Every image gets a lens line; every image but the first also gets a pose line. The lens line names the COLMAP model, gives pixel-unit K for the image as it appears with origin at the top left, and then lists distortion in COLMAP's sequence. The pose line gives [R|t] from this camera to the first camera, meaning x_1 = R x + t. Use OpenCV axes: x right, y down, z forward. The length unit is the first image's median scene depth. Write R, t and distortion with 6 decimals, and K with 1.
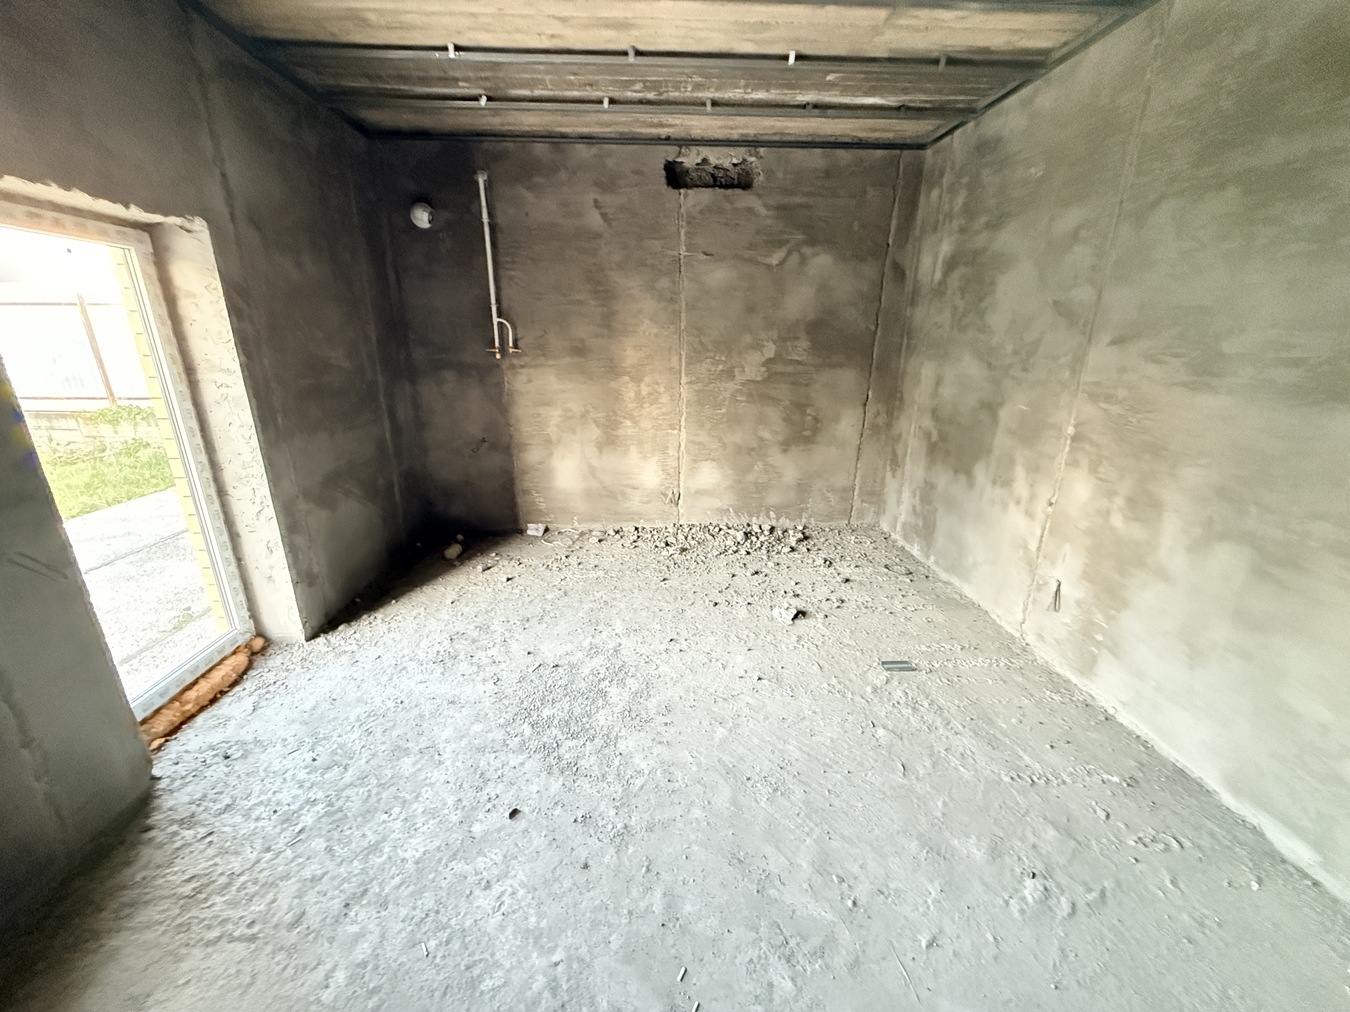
lens RADIAL K [[538.1, 0, 677.5], [0, 538.1, 505.9], [0, 0, 1]] dist [0.001276, -0.000447]
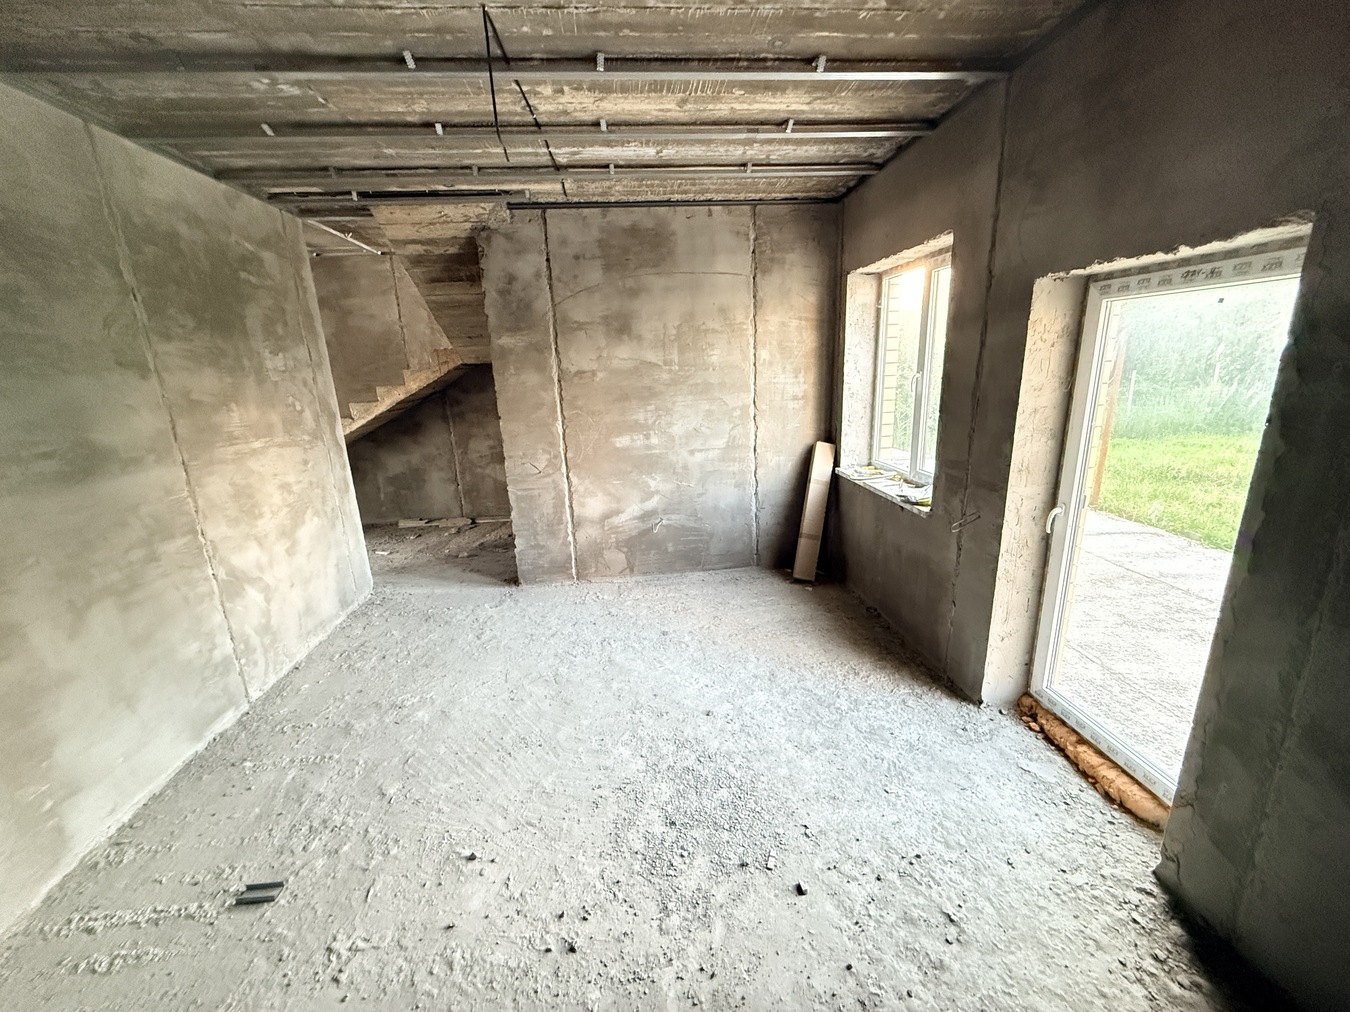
lens RADIAL K [[538.1, 0, 674.4], [0, 538.1, 506.2], [0, 0, 1]] dist [0.001276, -0.000447]
pose [[-0.998707, 0.046767, -0.019931, -0.172509], [0.028778, 0.843283, 0.536698, -0.595483], [0.041907, 0.535431, -0.843539, 1.638989]]
